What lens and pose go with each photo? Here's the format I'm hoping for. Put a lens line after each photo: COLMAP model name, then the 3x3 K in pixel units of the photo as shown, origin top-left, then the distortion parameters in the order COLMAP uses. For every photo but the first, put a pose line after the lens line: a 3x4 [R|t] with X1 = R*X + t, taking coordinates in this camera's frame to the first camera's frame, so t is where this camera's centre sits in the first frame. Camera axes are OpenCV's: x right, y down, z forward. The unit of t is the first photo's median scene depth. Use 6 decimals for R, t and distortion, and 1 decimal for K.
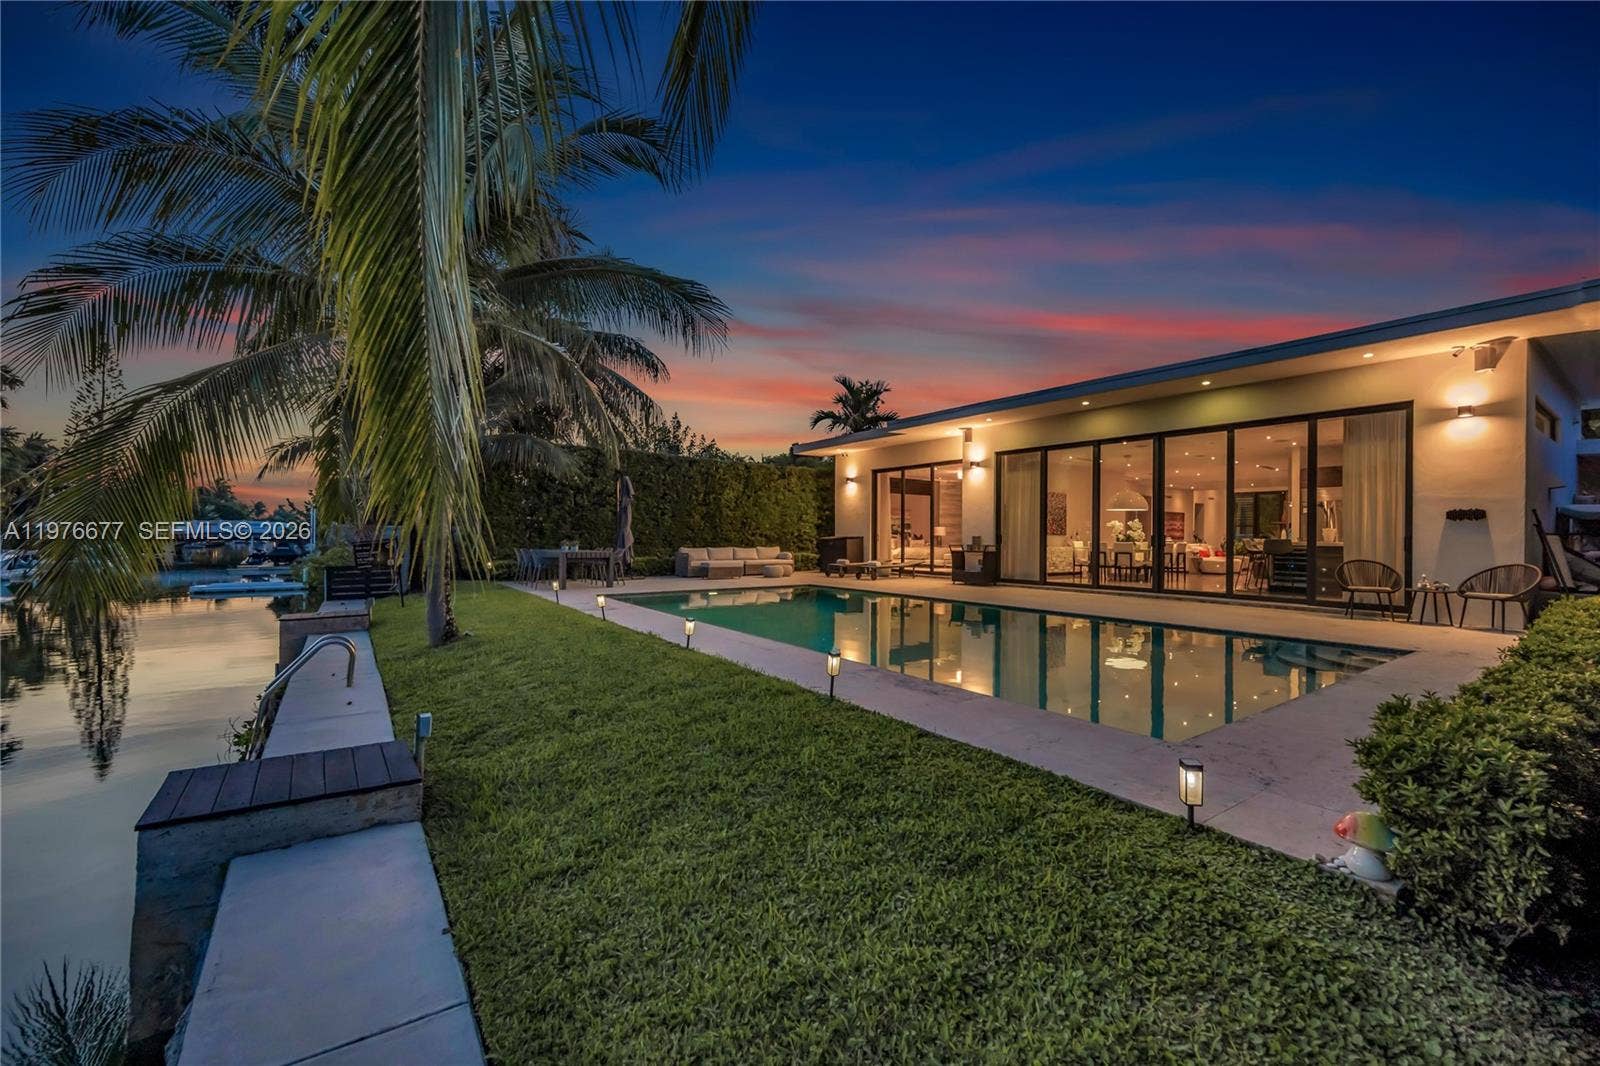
lens RADIAL K [[644.8, 0, 770.8], [0, 644.8, 537.1], [0, 0, 1]] dist [-0.000417, 0.000149]
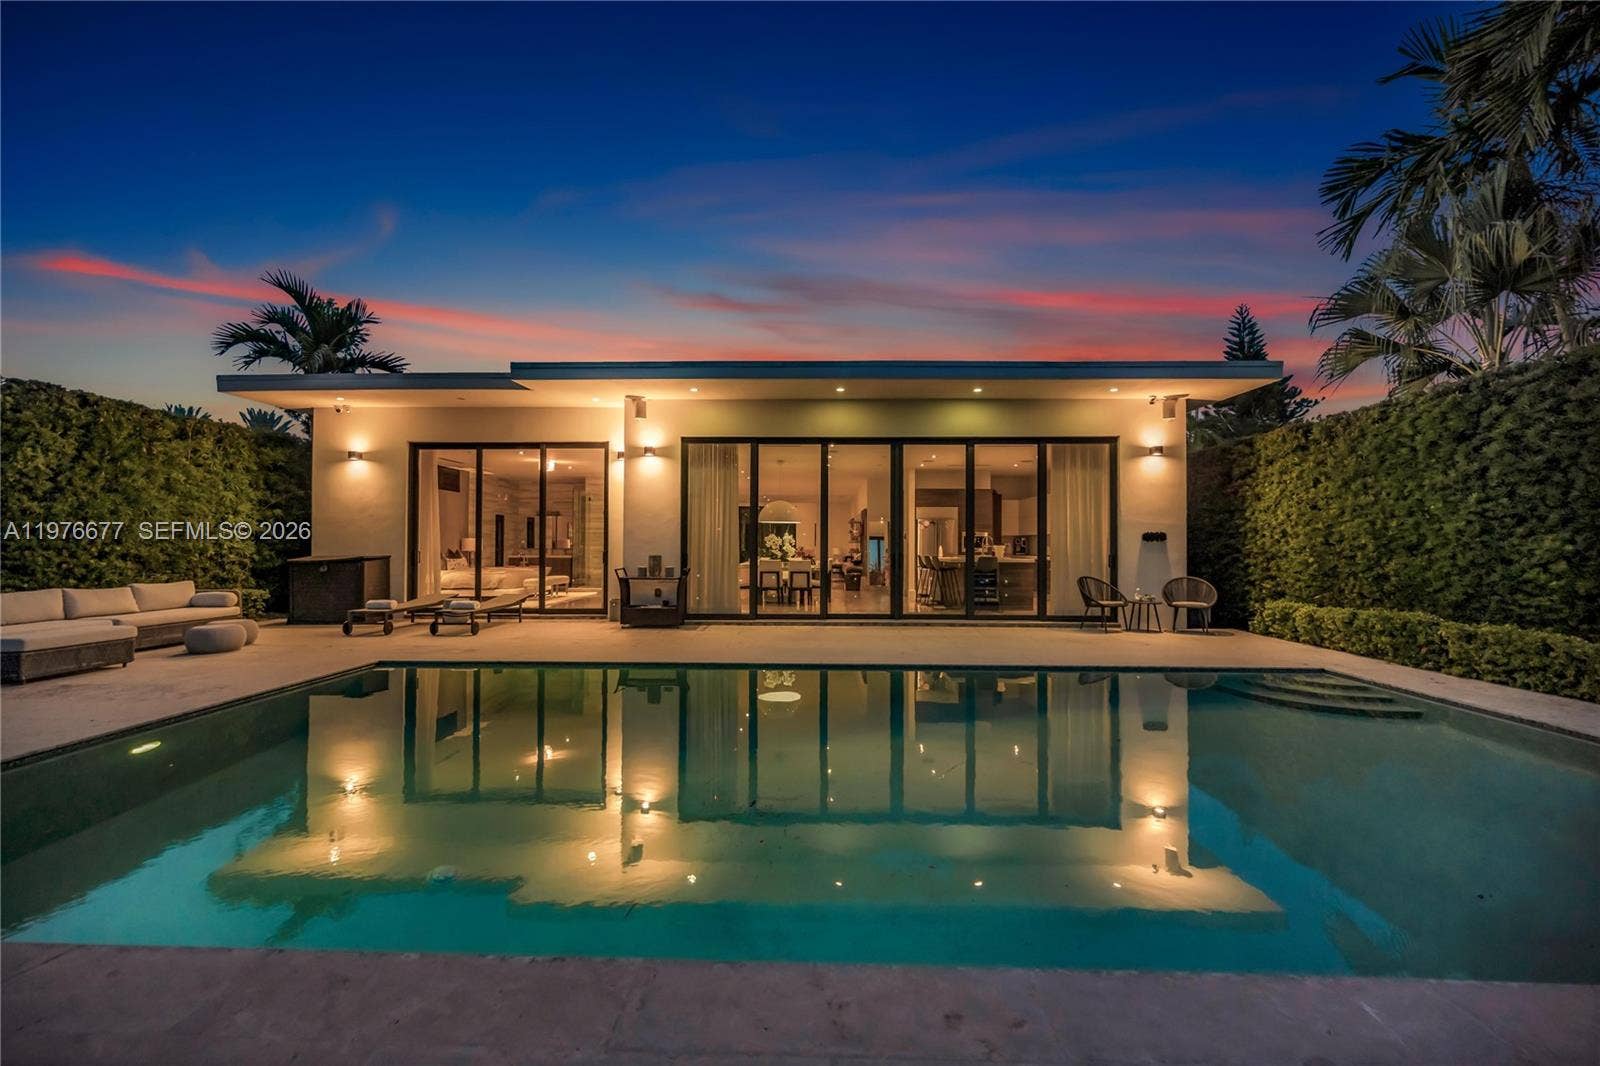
lens RADIAL K [[644.8, 0, 770.8], [0, 644.8, 537.1], [0, 0, 1]] dist [-0.000417, 0.000149]
pose [[0.573307, 0.003957, 0.819331, -0.175854], [0.004033, 0.999963, -0.007652, -0.015504], [-0.819331, 0.007691, 0.573270, 0.502624]]
